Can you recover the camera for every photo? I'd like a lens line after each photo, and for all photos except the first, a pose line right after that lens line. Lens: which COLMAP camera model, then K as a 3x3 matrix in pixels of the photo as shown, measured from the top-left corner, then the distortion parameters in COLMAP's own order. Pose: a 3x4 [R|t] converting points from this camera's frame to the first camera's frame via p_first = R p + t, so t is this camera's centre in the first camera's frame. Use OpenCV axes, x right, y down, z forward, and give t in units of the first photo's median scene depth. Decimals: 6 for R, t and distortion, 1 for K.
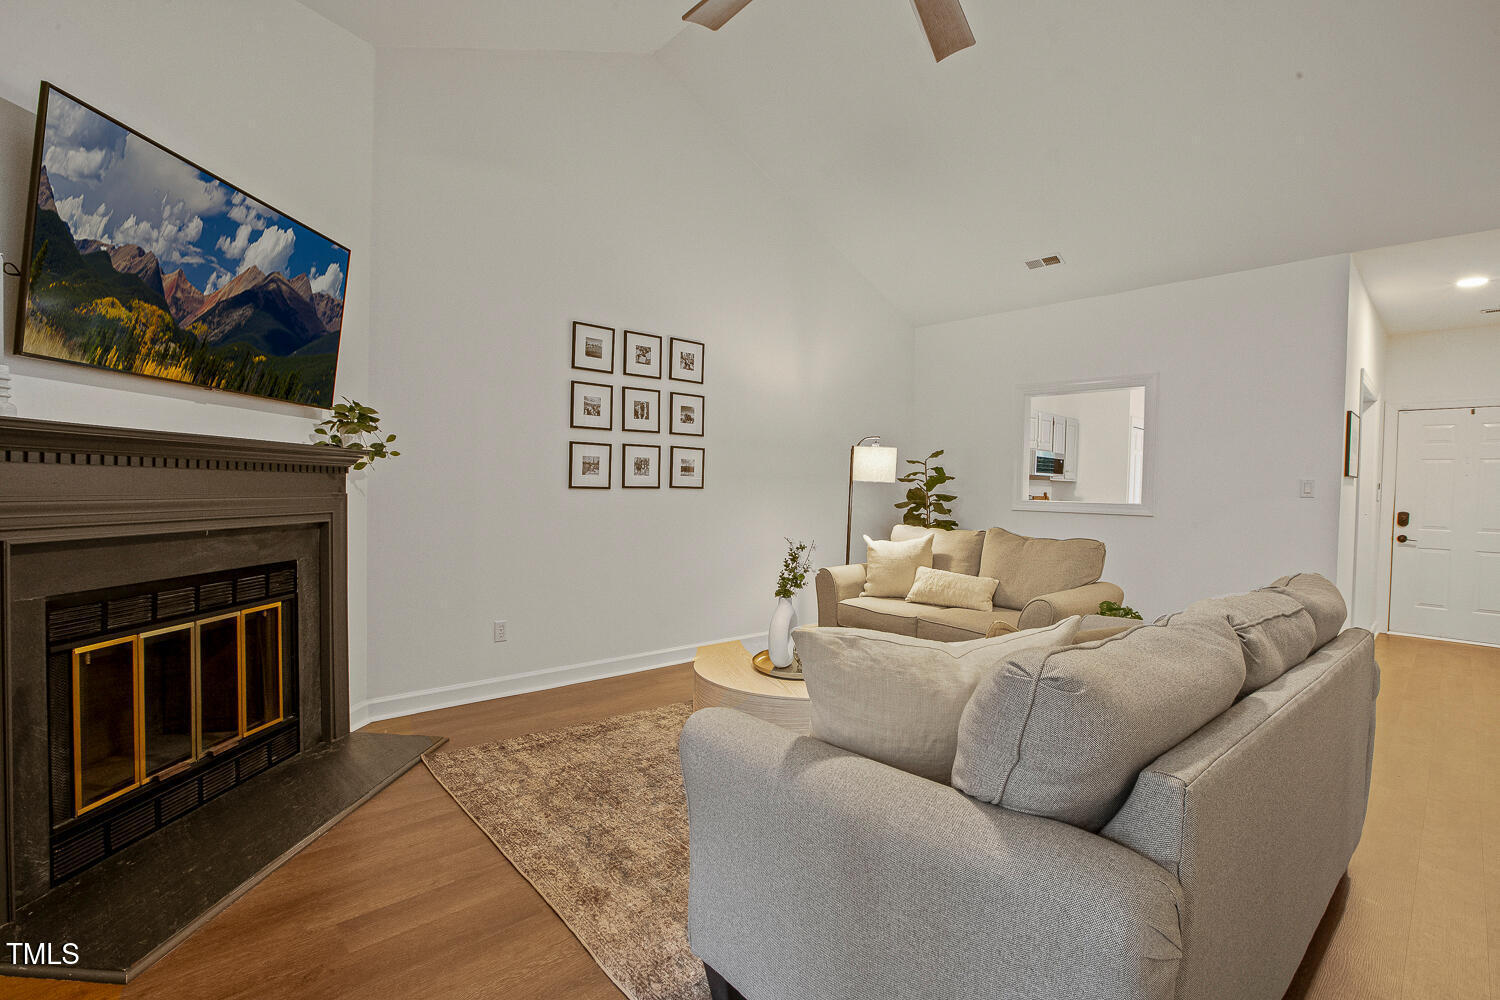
lens RADIAL K [[685.7, 0, 752.2], [0, 685.7, 503.3], [0, 0, 1]] dist [-0.056588, 0.020732]
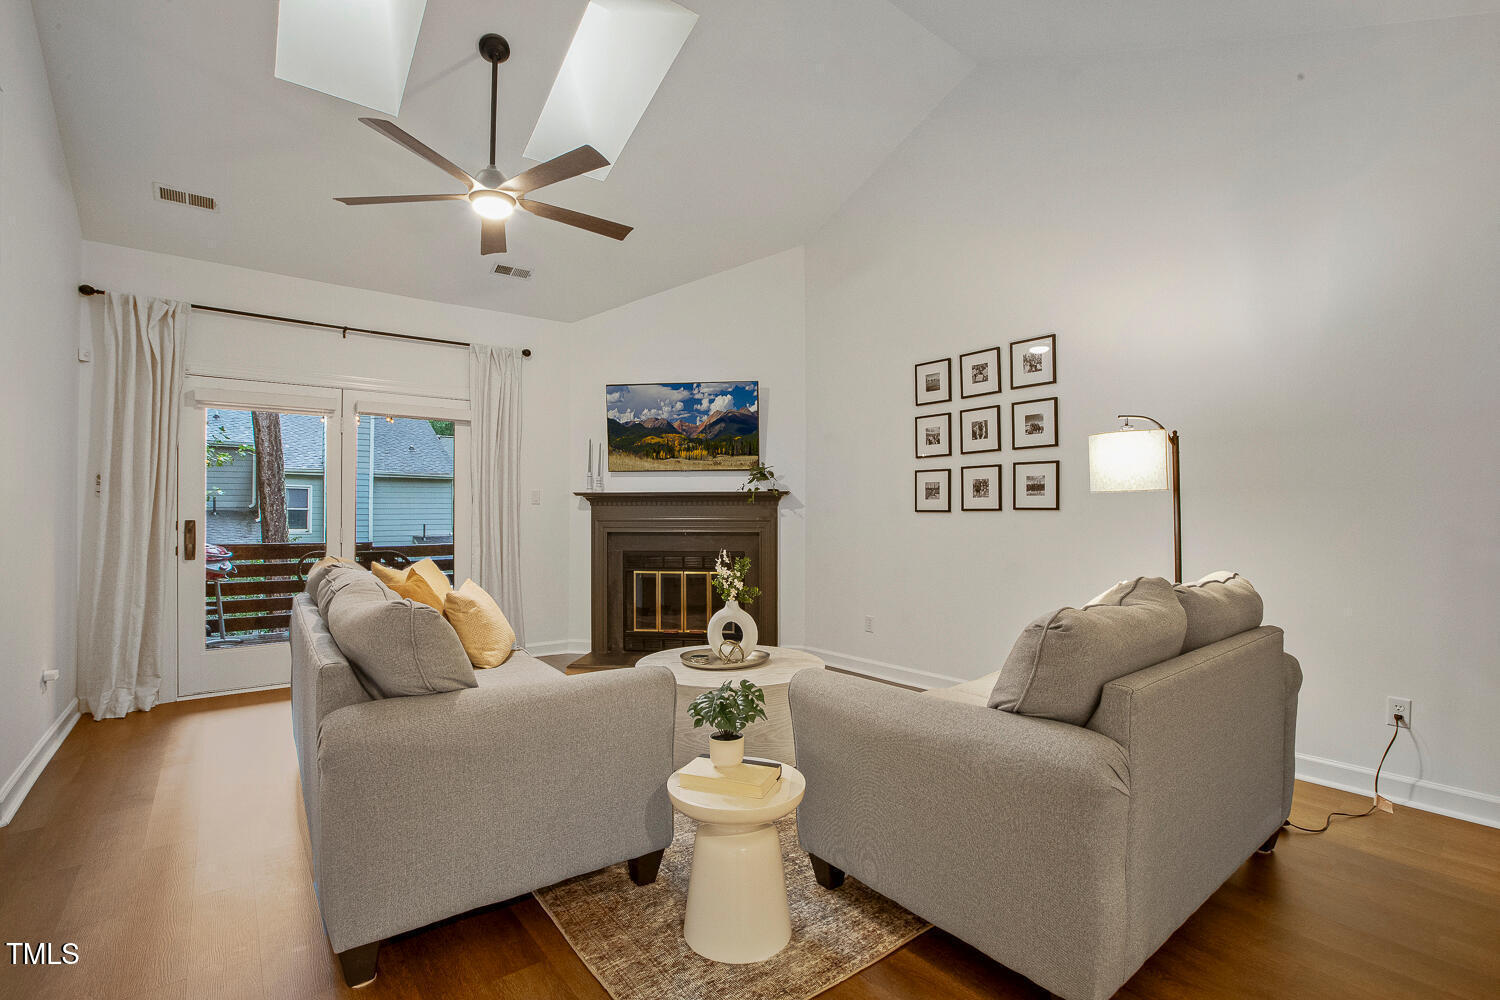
lens RADIAL K [[685.7, 0, 752.2], [0, 685.7, 503.3], [0, 0, 1]] dist [-0.056588, 0.020732]
pose [[-0.064889, -0.029149, -0.997467, 0.830201], [-0.021794, 0.999376, -0.027787, 0.001016], [0.997654, 0.019936, -0.065484, 0.757125]]
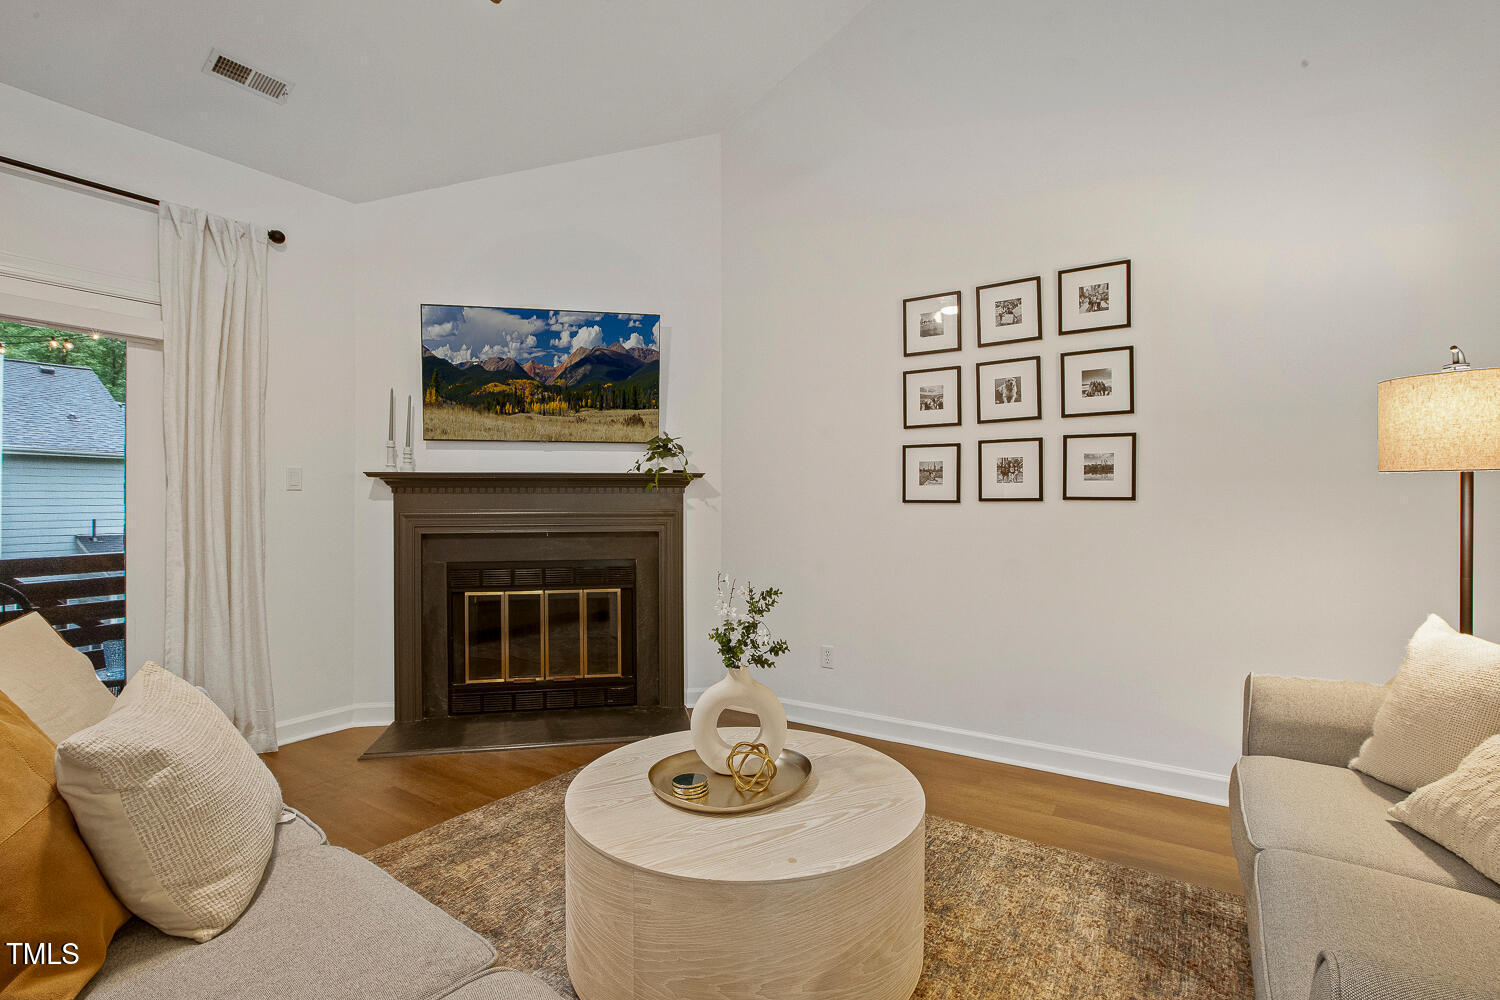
lens RADIAL K [[684.4, 0, 749.9], [0, 684.4, 499.0], [0, 0, 1]] dist [-0.045992, 0.025134]
pose [[0.251116, -0.019858, -0.967753, 0.454870], [-0.015055, 0.999588, -0.024418, -0.003089], [0.967840, 0.020701, 0.250713, 0.578976]]
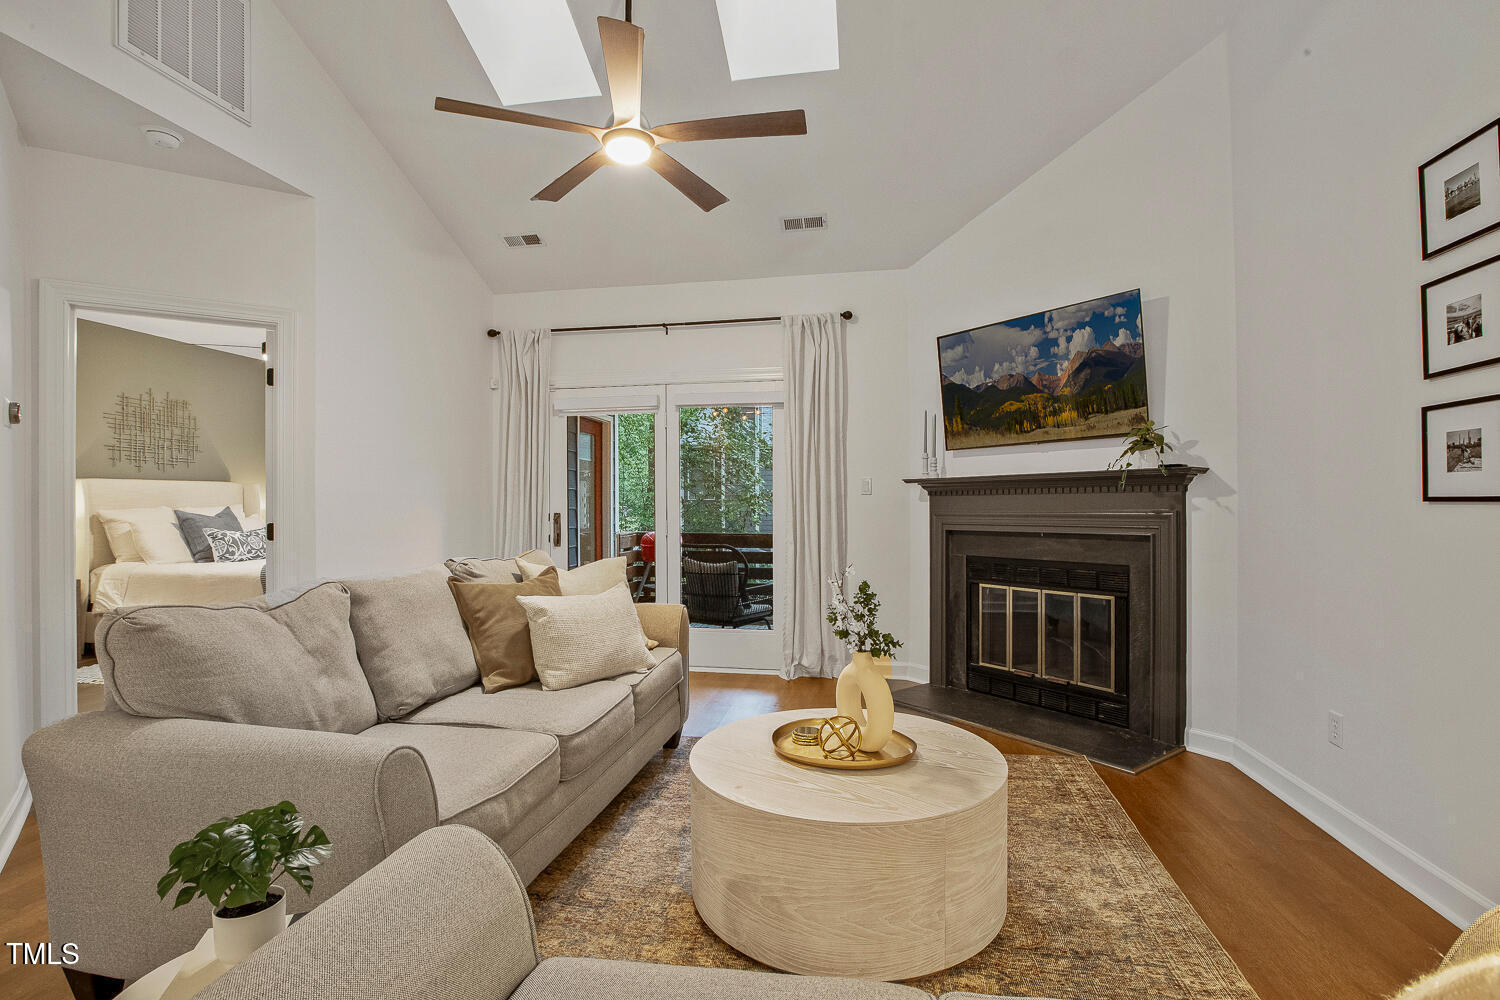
lens RADIAL K [[700.8, 0, 769.5], [0, 700.8, 479.7], [0, 0, 1]] dist [-0.055904, 0.047542]
pose [[-0.772312, -0.037109, -0.634158, 0.399391], [-0.022704, 0.999267, -0.030823, -0.010595], [0.634837, -0.009407, -0.772589, 1.023808]]
